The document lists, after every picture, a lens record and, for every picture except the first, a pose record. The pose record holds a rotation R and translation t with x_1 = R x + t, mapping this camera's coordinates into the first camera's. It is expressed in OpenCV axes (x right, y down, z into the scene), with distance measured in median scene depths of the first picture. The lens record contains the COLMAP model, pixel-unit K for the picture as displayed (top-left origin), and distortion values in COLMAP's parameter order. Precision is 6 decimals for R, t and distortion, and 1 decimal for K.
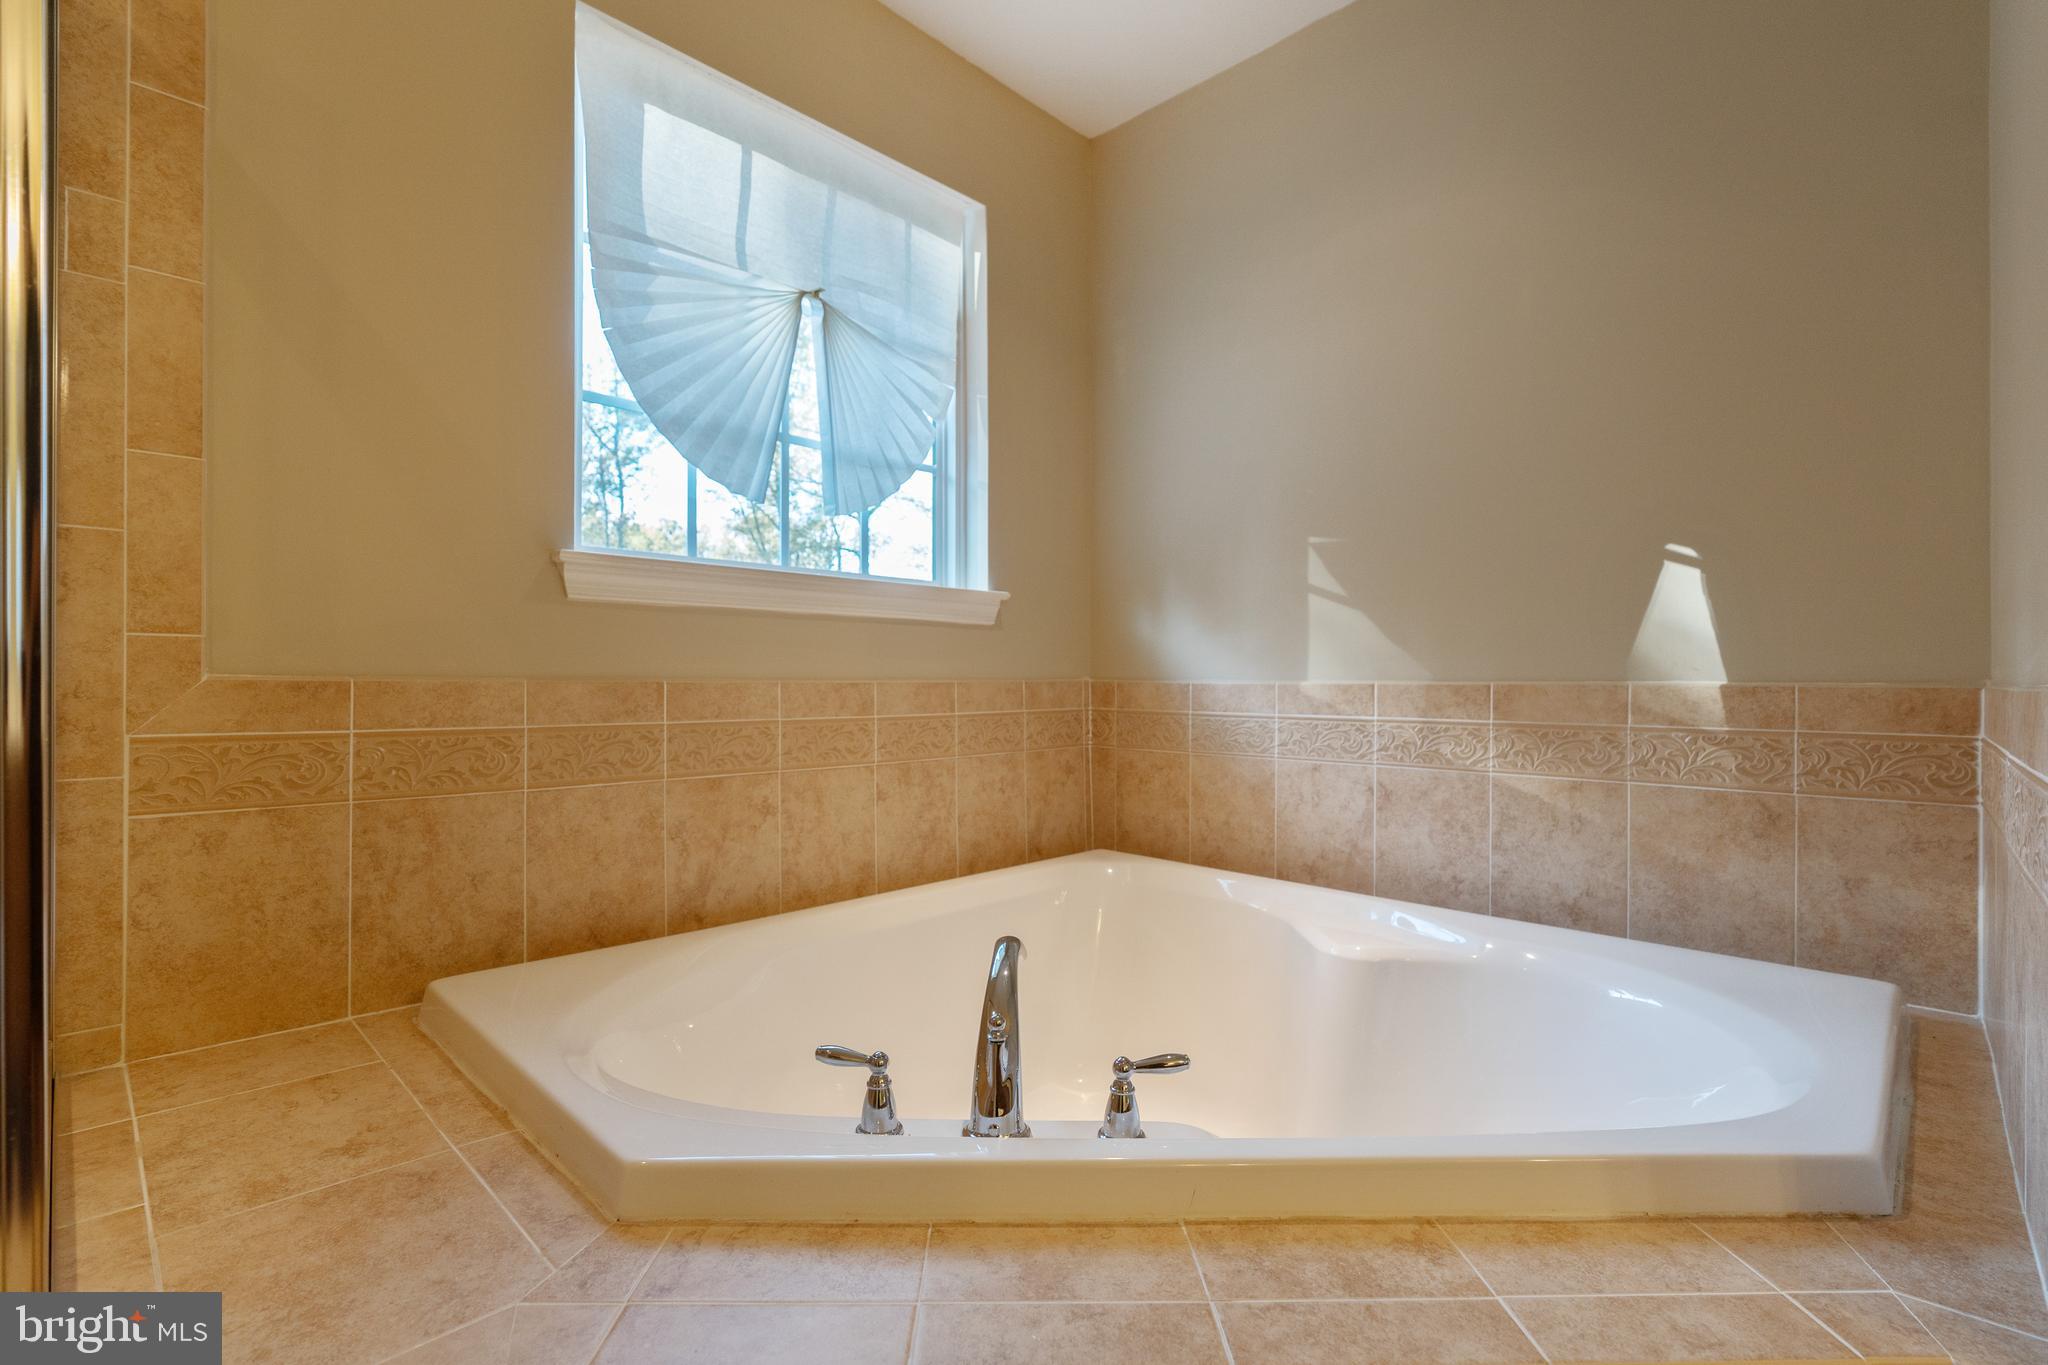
lens RADIAL K [[943.5, 0, 1020.0], [0, 943.5, 669.3], [0, 0, 1]] dist [-0.008114, 0.003754]
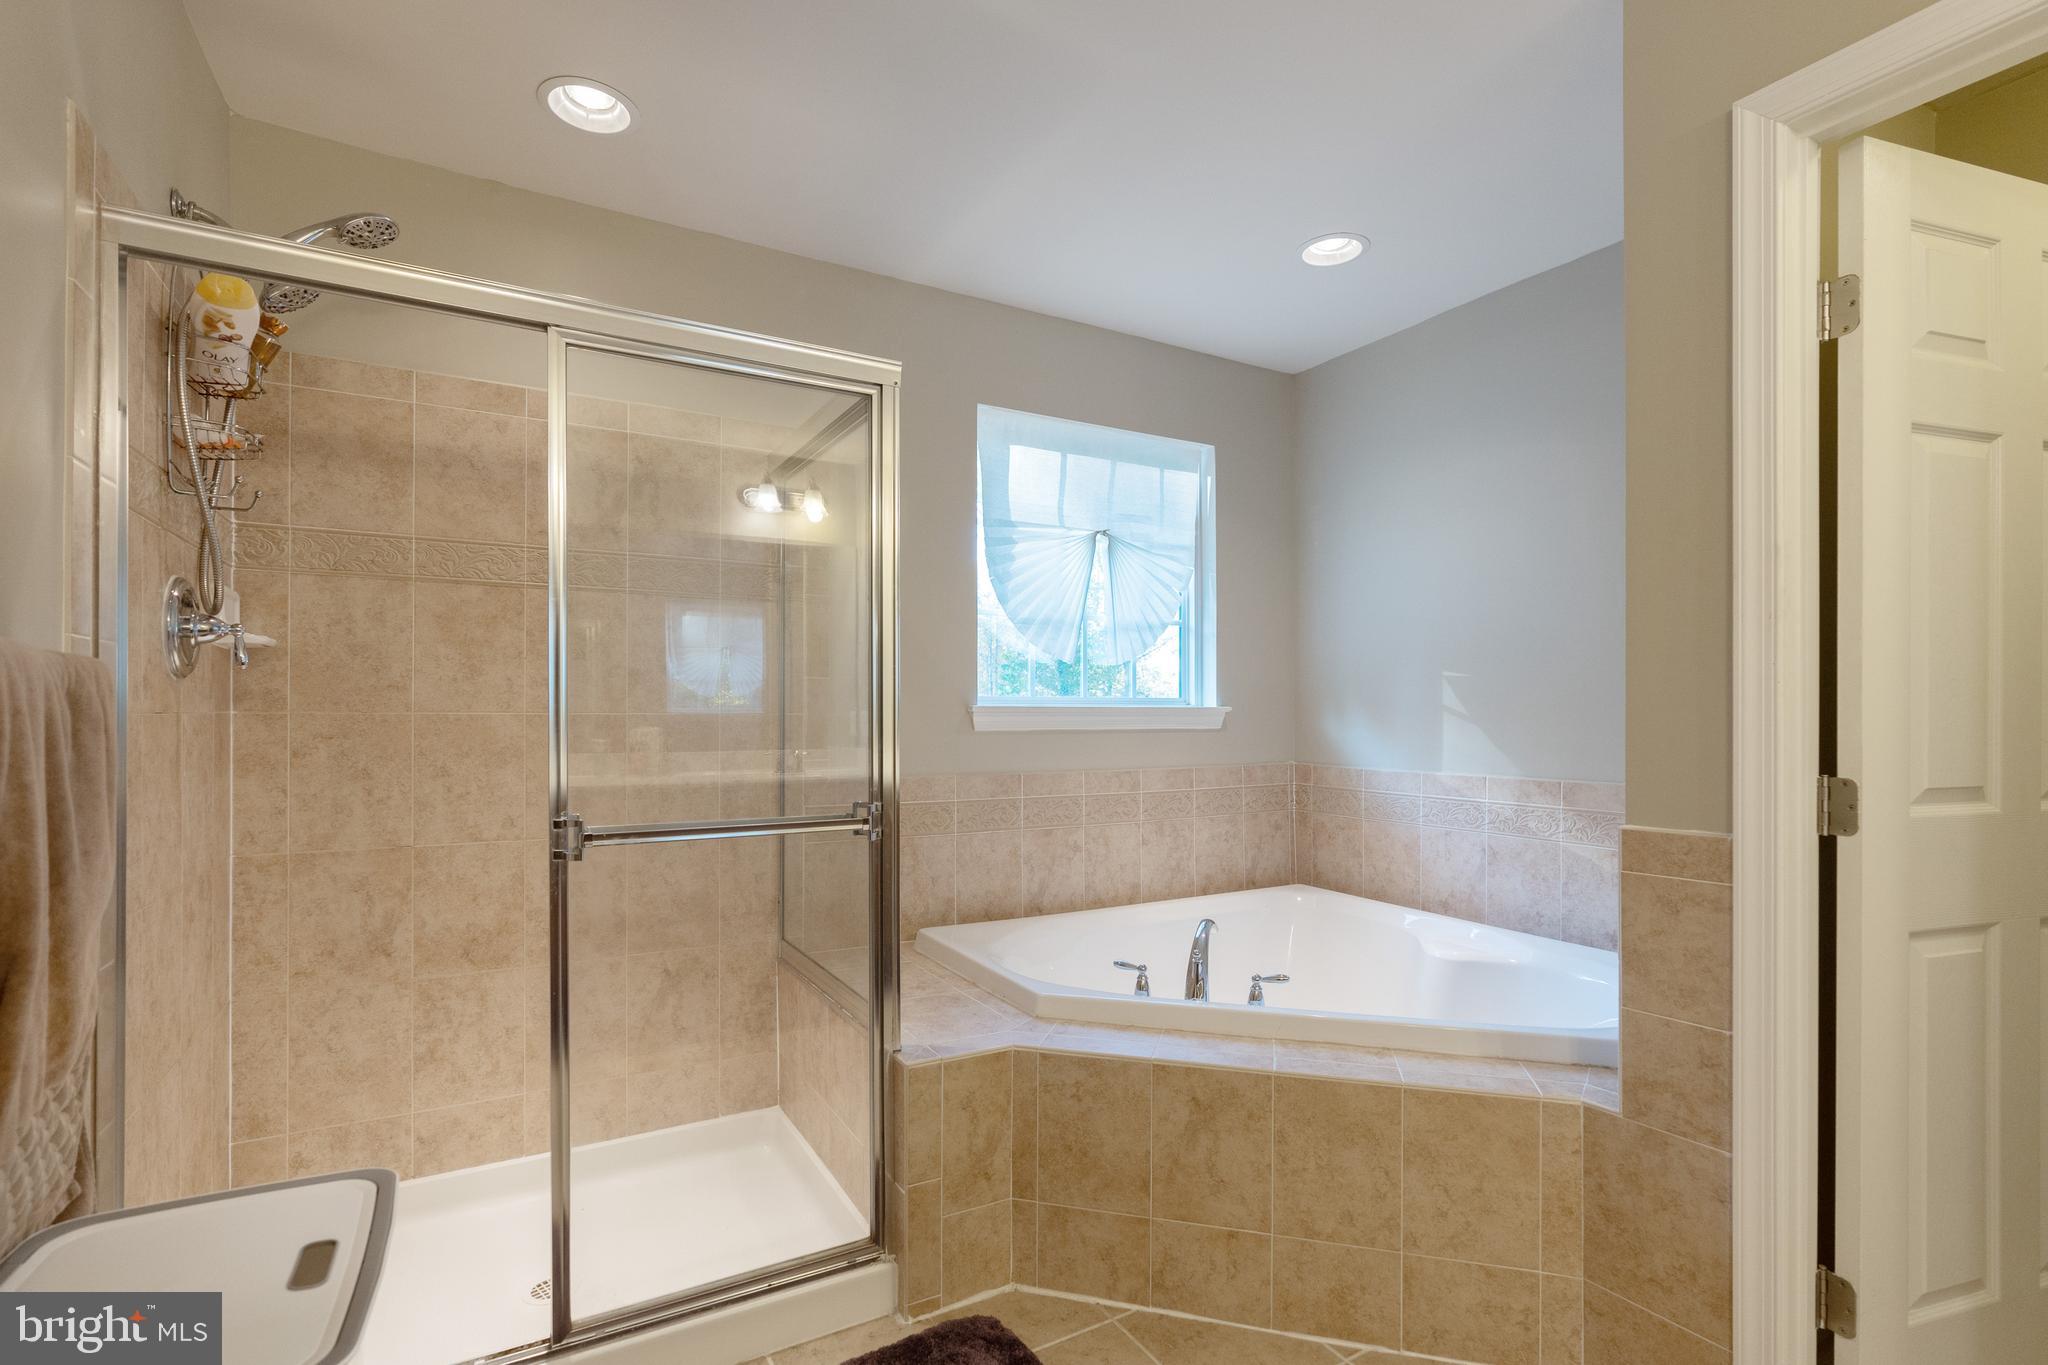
lens RADIAL K [[943.5, 0, 1024.7], [0, 943.5, 711.7], [0, 0, 1]] dist [-0.008114, 0.003754]
pose [[0.962359, -0.000245, -0.271783, 0.099033], [0.001976, 0.999979, 0.006096, -0.105188], [0.271776, -0.006403, 0.962339, -0.639753]]
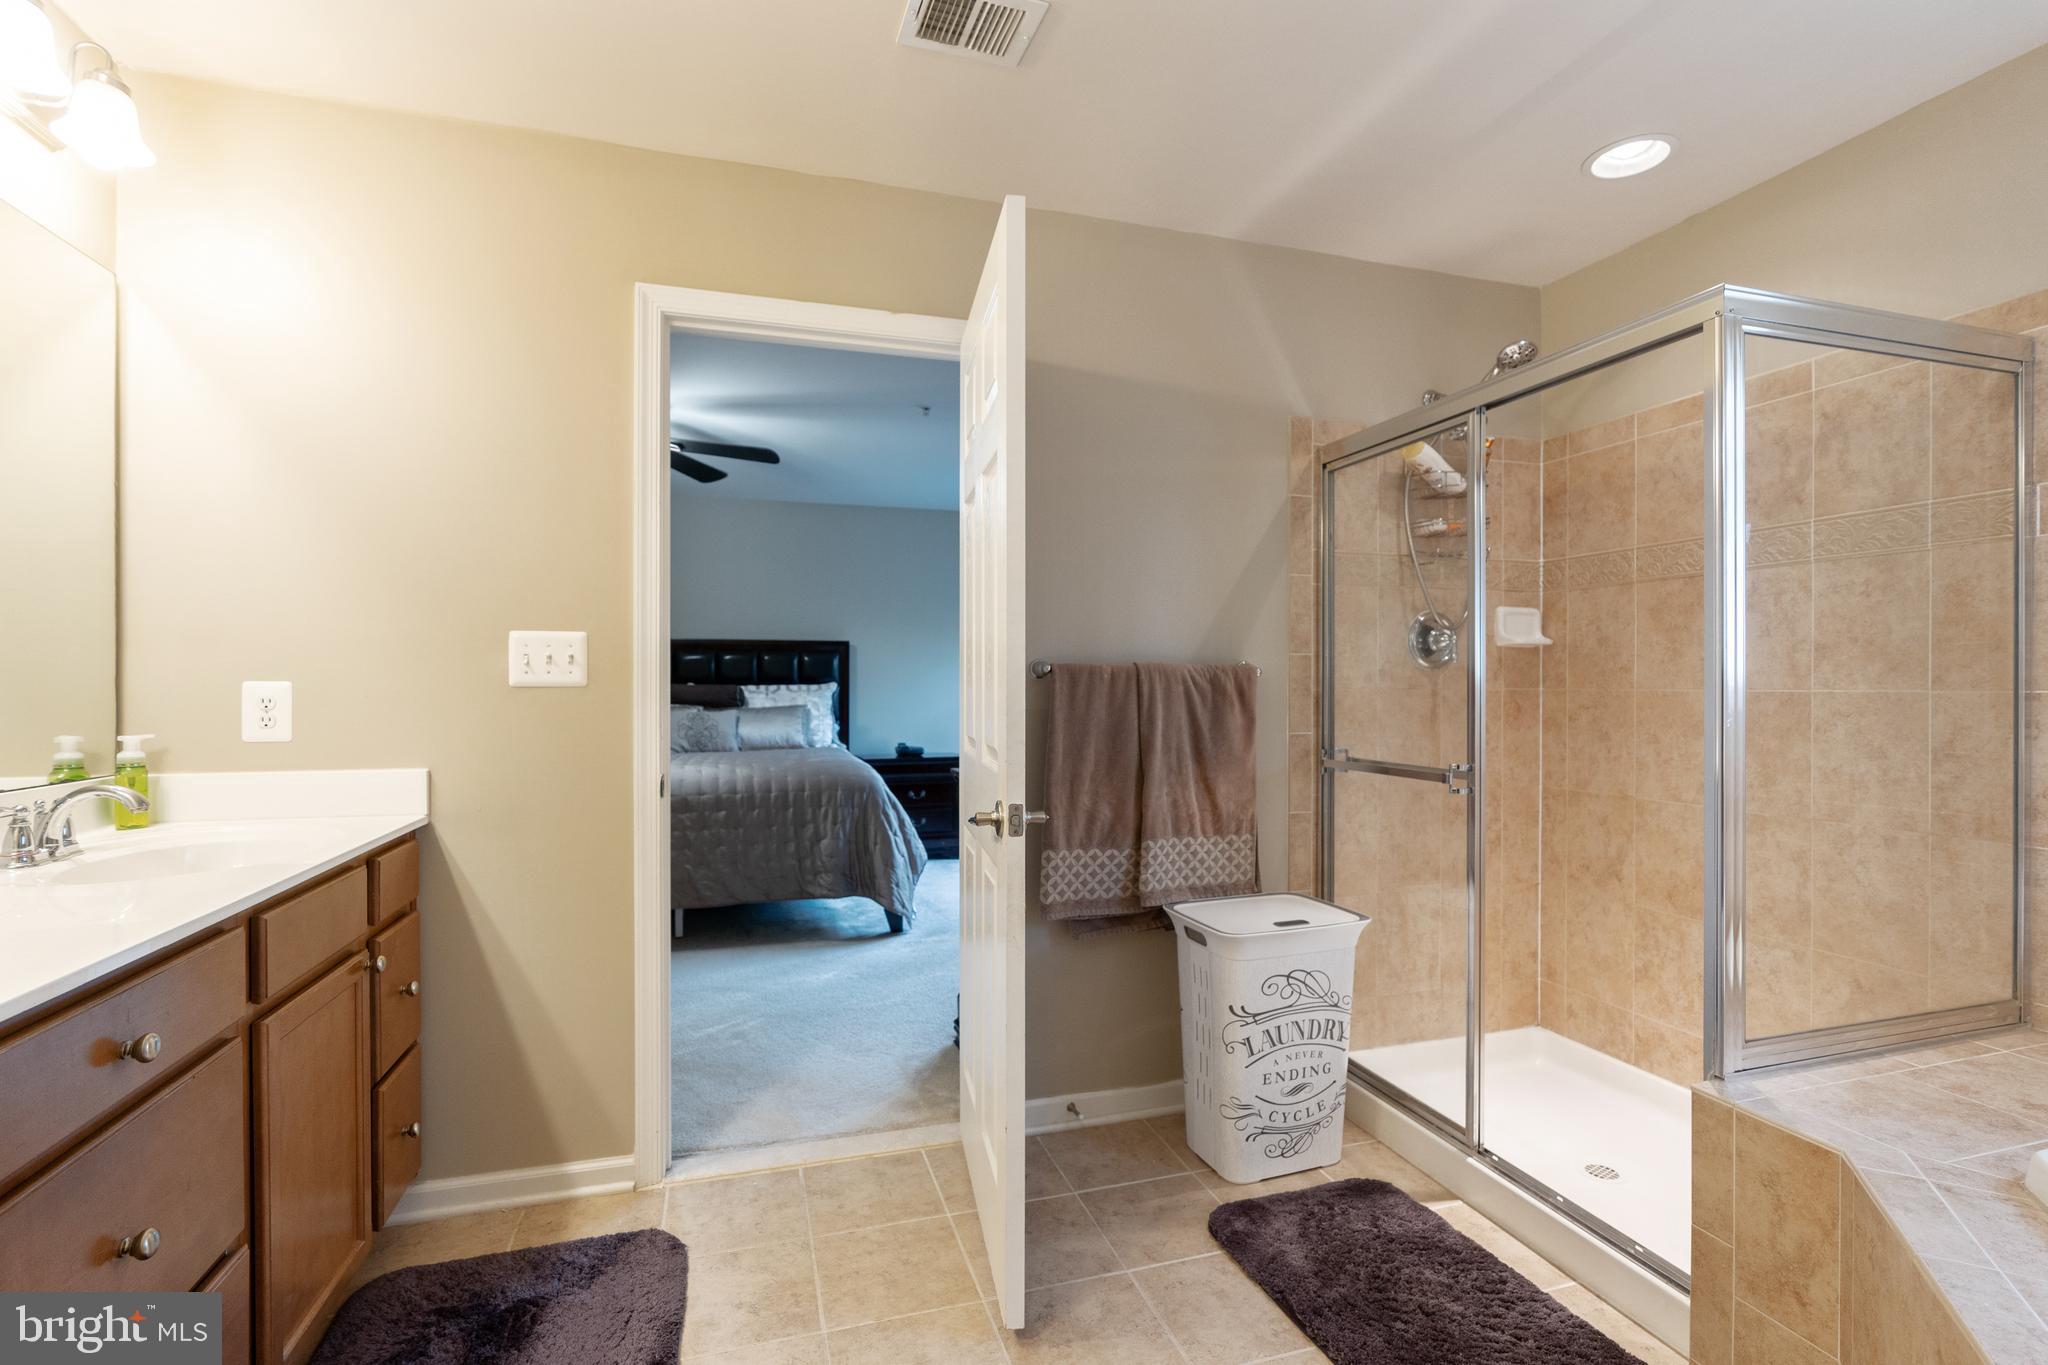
lens RADIAL K [[943.5, 0, 1019.8], [0, 943.5, 691.8], [0, 0, 1]] dist [-0.008114, 0.003754]
pose [[-0.488277, -0.003757, -0.872680, 0.773084], [0.000035, 0.999991, -0.004324, -0.088951], [0.872688, -0.002142, -0.488273, 0.155342]]
